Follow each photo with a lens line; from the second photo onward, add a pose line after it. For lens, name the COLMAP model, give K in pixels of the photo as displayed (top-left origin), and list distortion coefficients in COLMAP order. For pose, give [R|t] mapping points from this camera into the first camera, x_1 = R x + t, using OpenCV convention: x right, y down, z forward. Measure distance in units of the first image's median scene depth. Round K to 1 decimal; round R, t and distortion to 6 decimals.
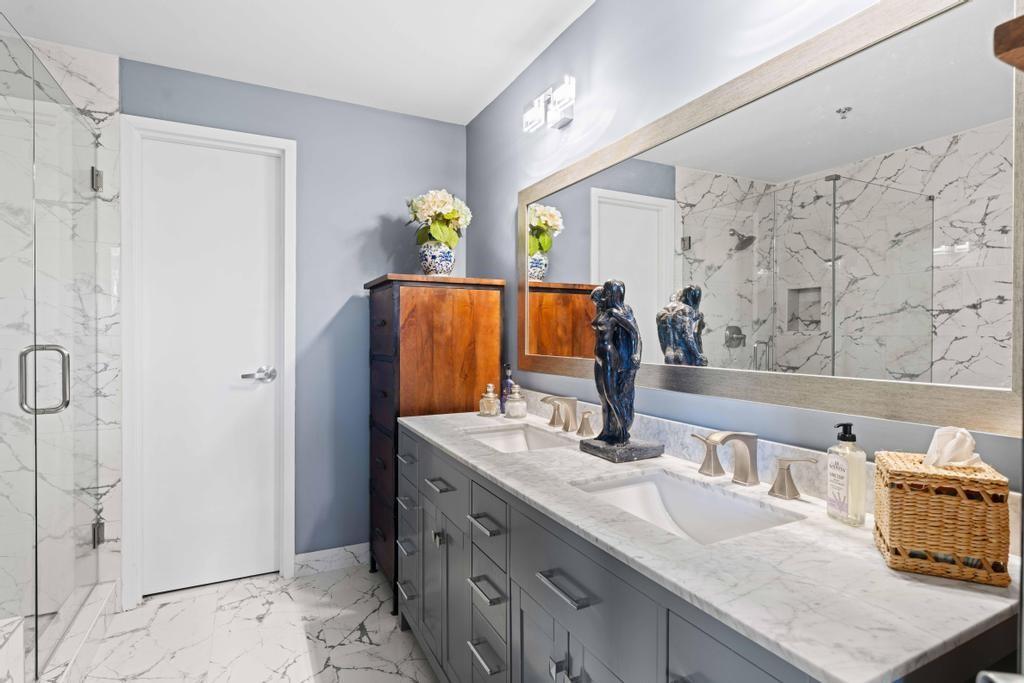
lens RADIAL K [[525.2, 0, 528.9], [0, 525.2, 334.5], [0, 0, 1]] dist [-0.005644, 0.002361]
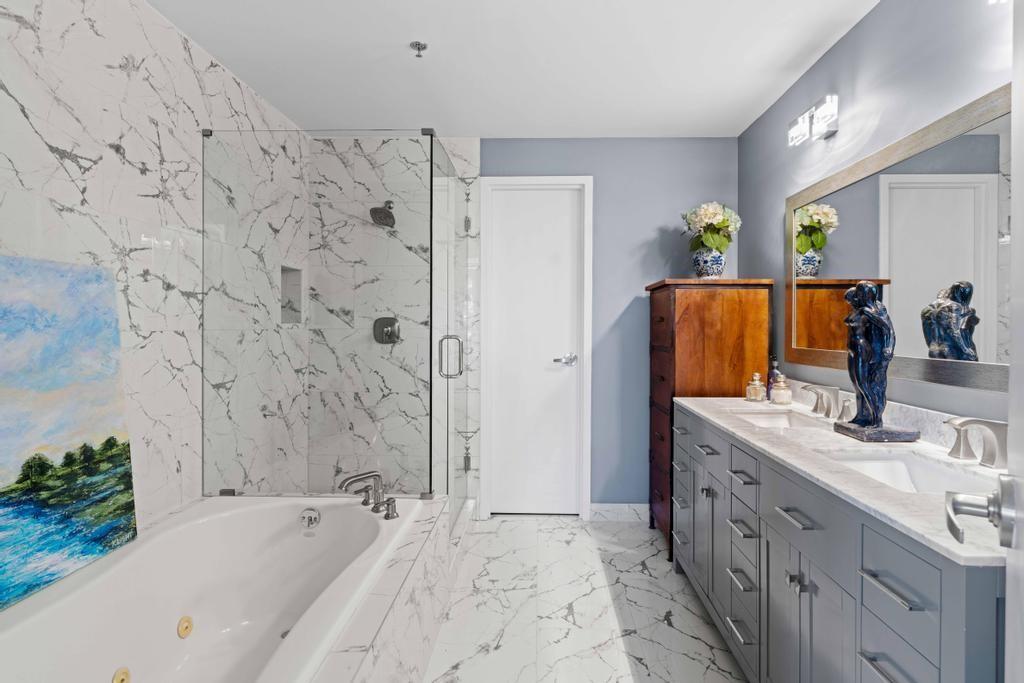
lens RADIAL K [[525.2, 0, 514.2], [0, 525.2, 332.7], [0, 0, 1]] dist [-0.005644, 0.002361]
pose [[0.856548, 0.005088, -0.516043, 0.054843], [-0.000088, 0.999953, 0.009712, -0.002885], [0.516068, -0.008274, 0.856508, -0.206968]]
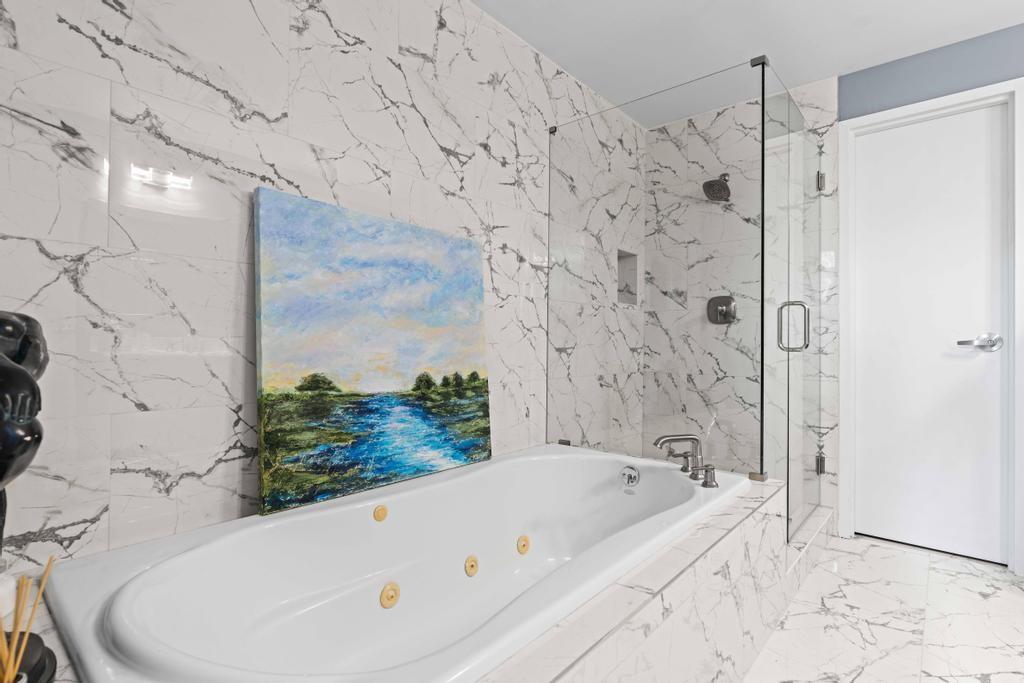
lens RADIAL K [[493.7, 0, 504.2], [0, 493.7, 325.8], [0, 0, 1]] dist [-0.004081, 0.000824]
pose [[0.340949, -0.013573, -0.939984, 0.028615], [-0.012924, 0.999734, -0.019123, 0.087221], [0.939993, 0.018669, 0.340683, -0.118650]]
